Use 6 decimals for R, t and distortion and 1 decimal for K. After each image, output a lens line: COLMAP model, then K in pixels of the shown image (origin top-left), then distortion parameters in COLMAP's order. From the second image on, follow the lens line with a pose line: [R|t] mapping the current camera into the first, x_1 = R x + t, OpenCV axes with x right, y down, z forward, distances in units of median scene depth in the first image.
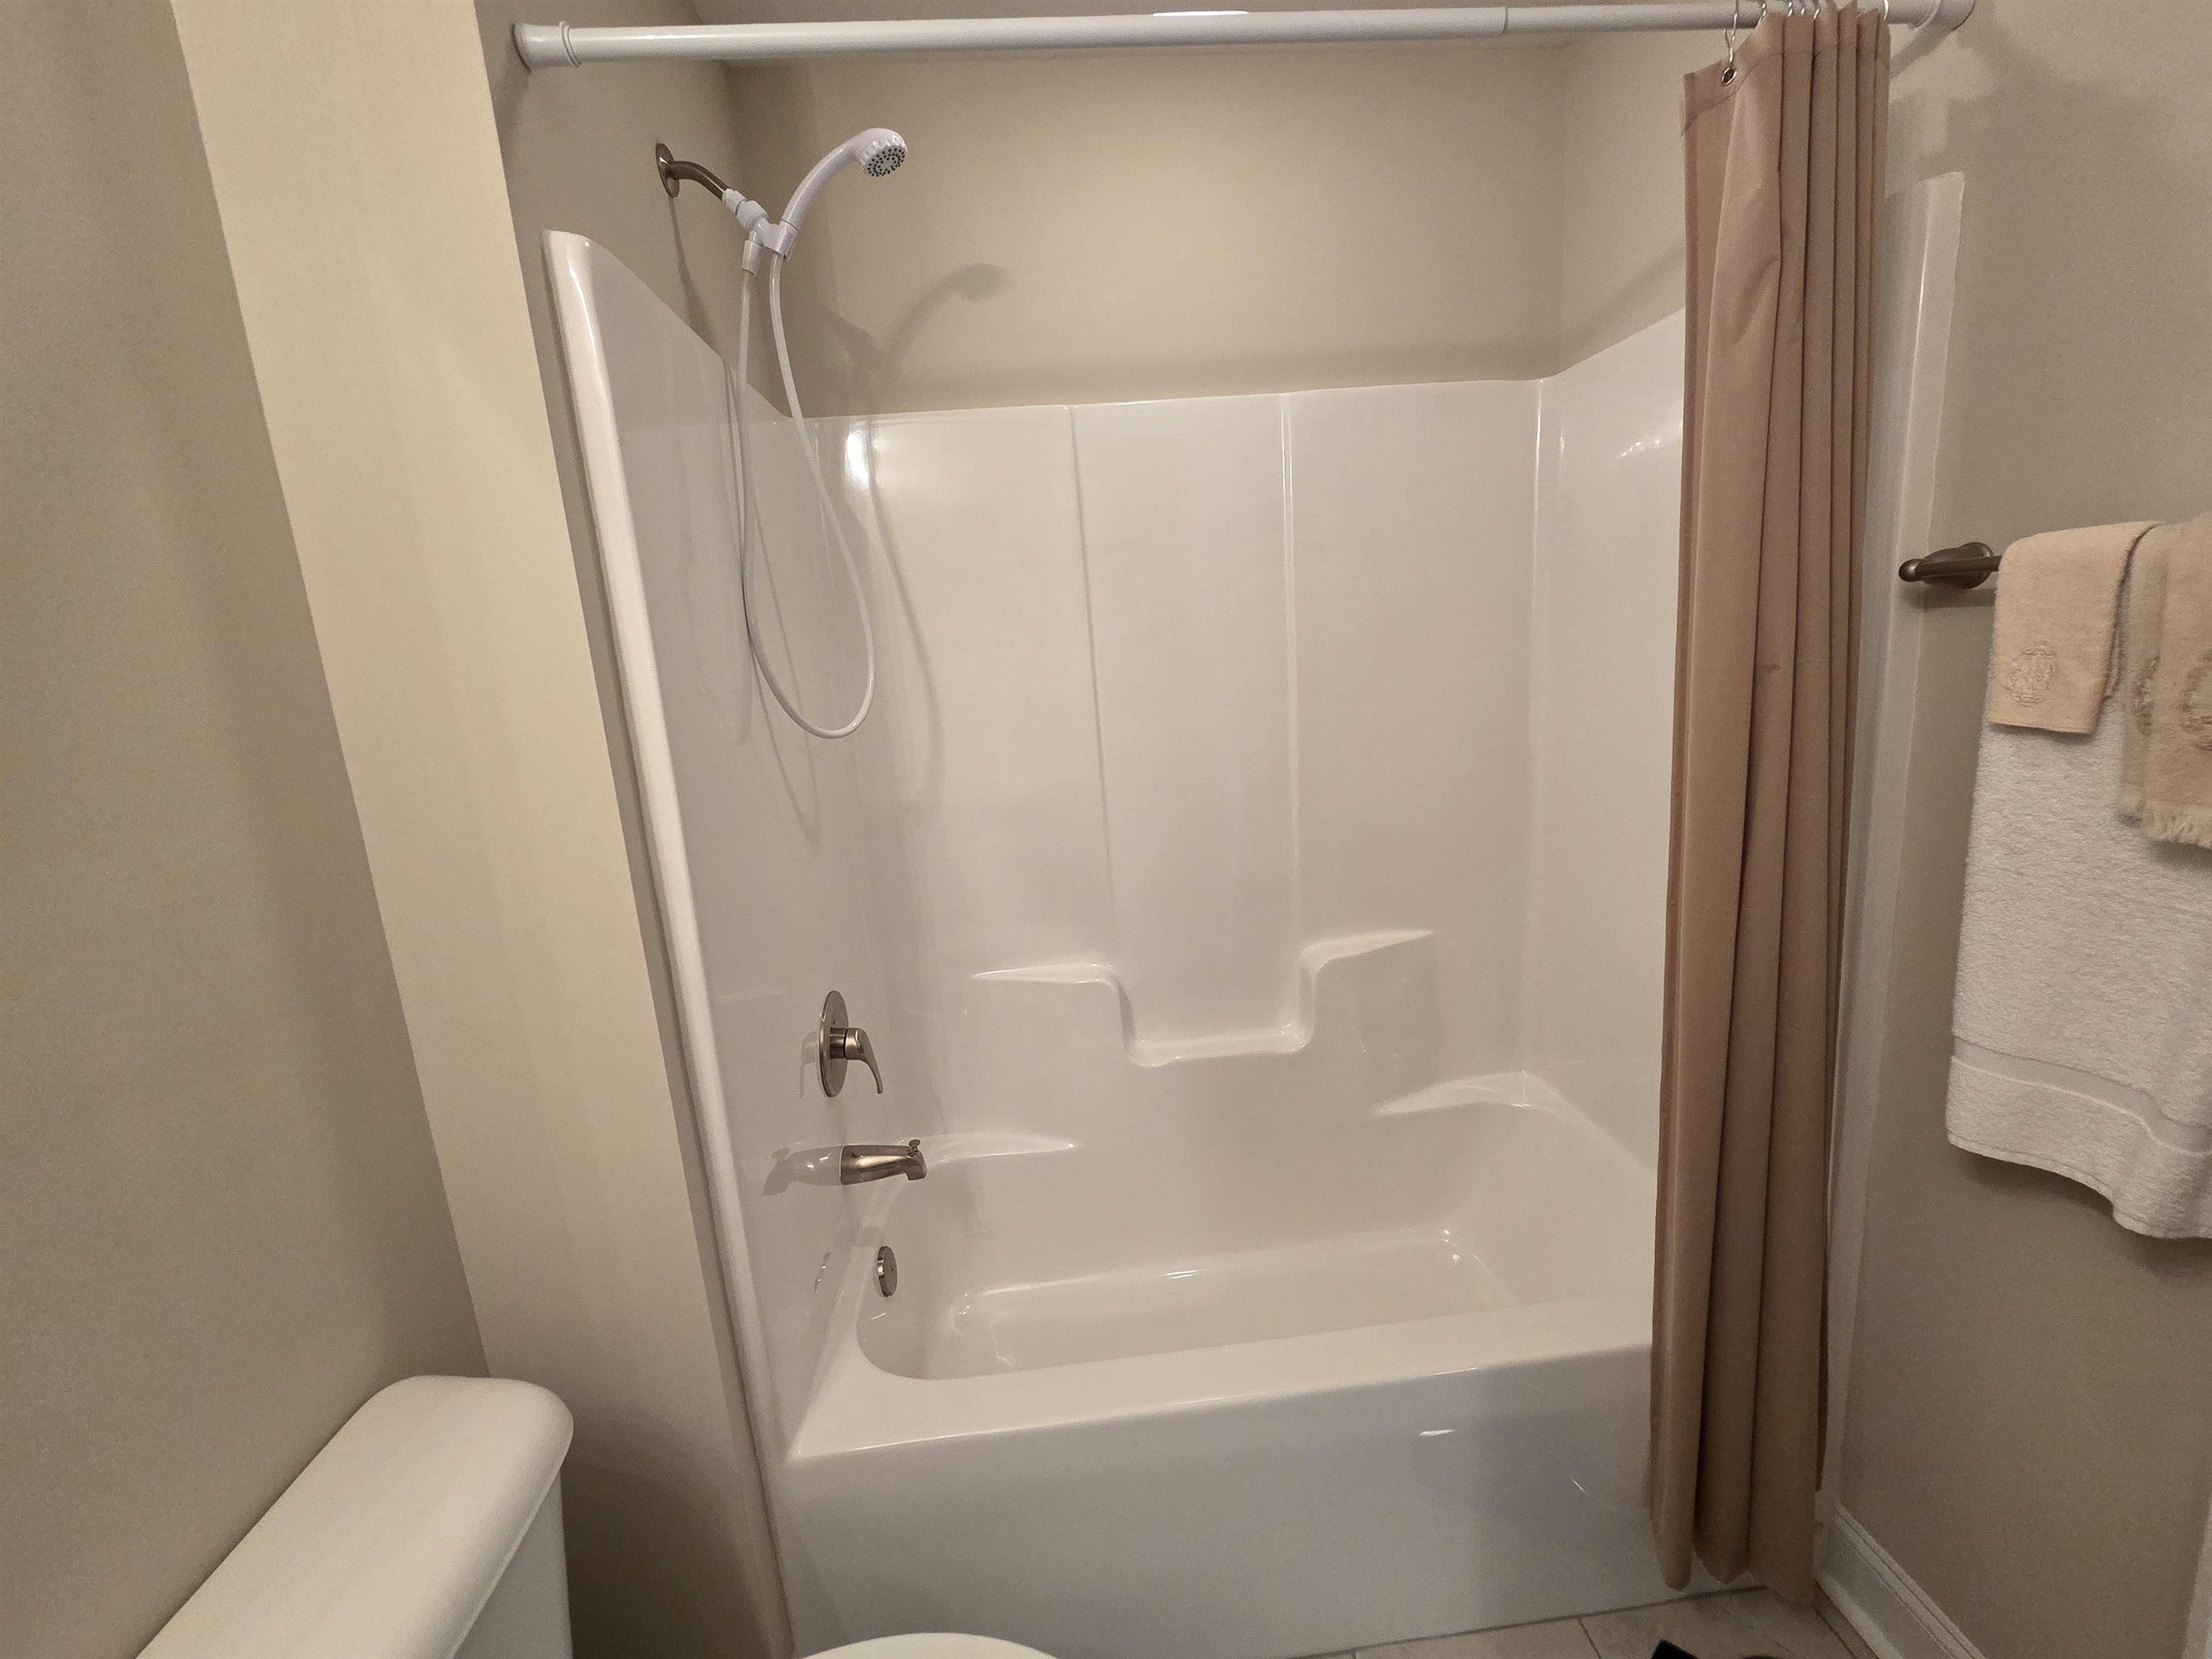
lens RADIAL K [[912.1, 0, 1107.6], [0, 912.1, 821.9], [0, 0, 1]] dist [0.002134, -0.000735]
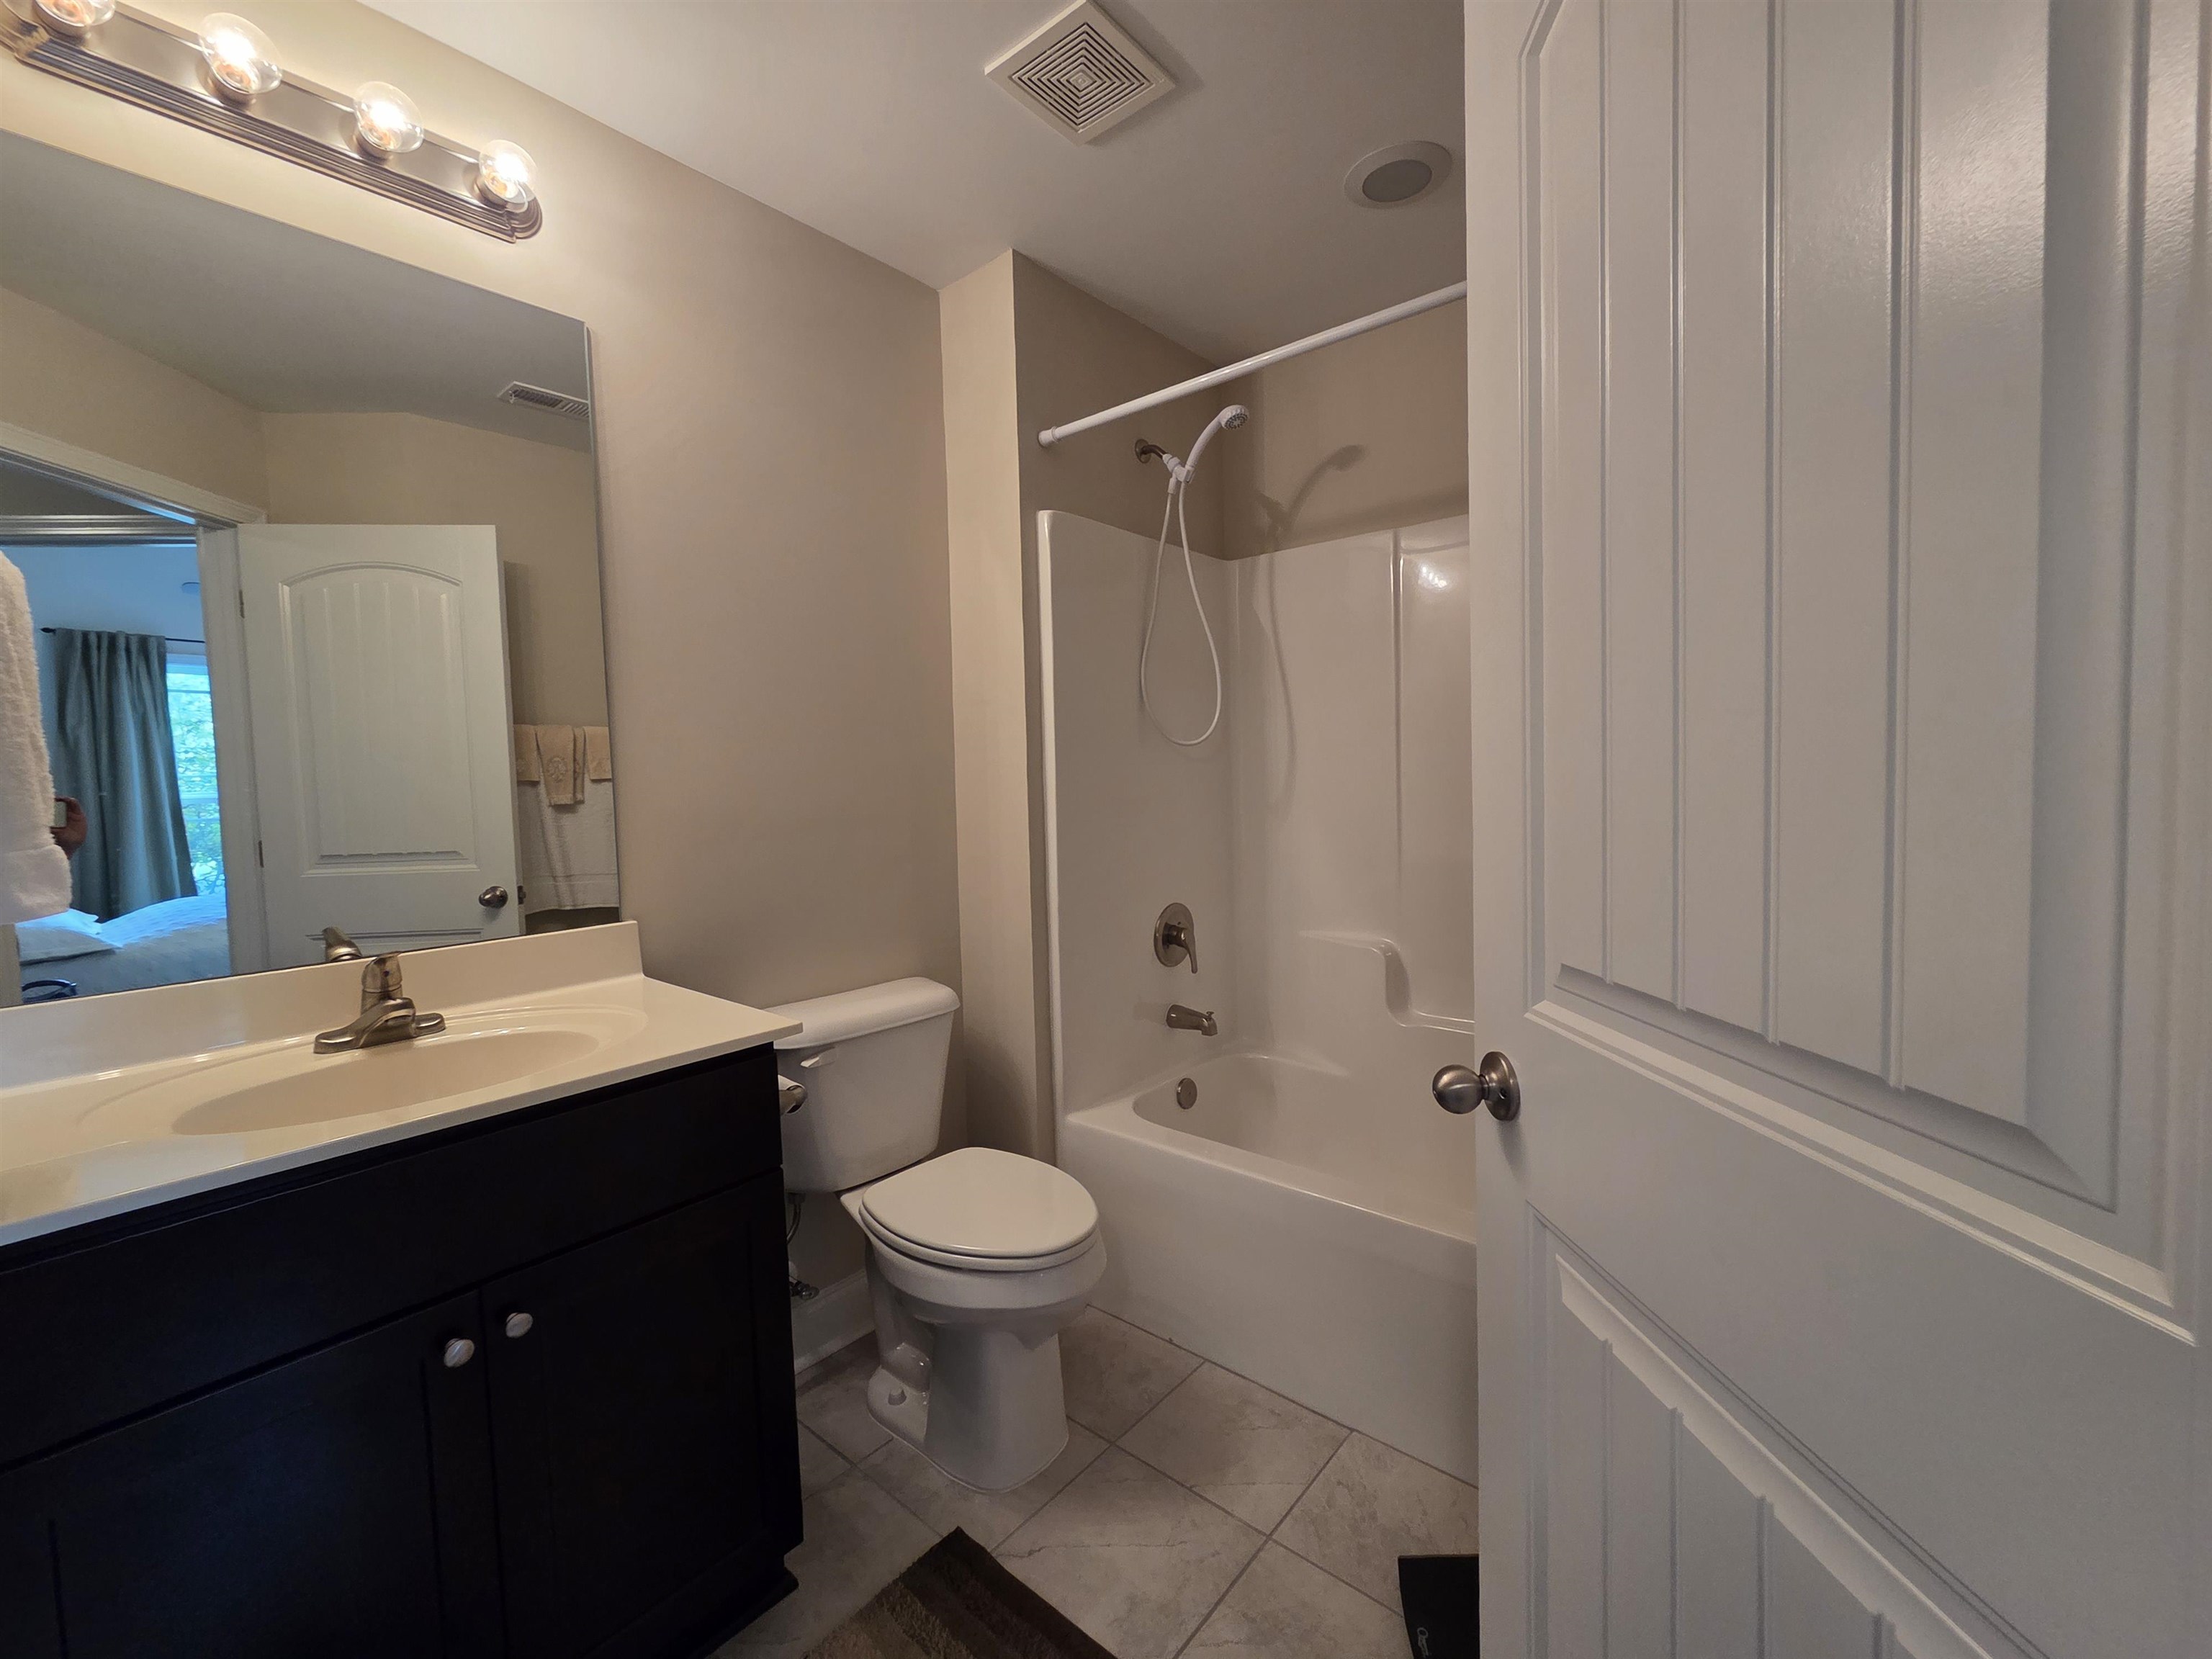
lens RADIAL K [[912.1, 0, 1105.5], [0, 912.1, 821.0], [0, 0, 1]] dist [0.002134, -0.000735]
pose [[0.709929, 0.100804, -0.697021, 0.870964], [-0.163335, 0.986285, -0.023722, 0.118948], [0.685071, 0.130689, 0.716658, -0.332582]]
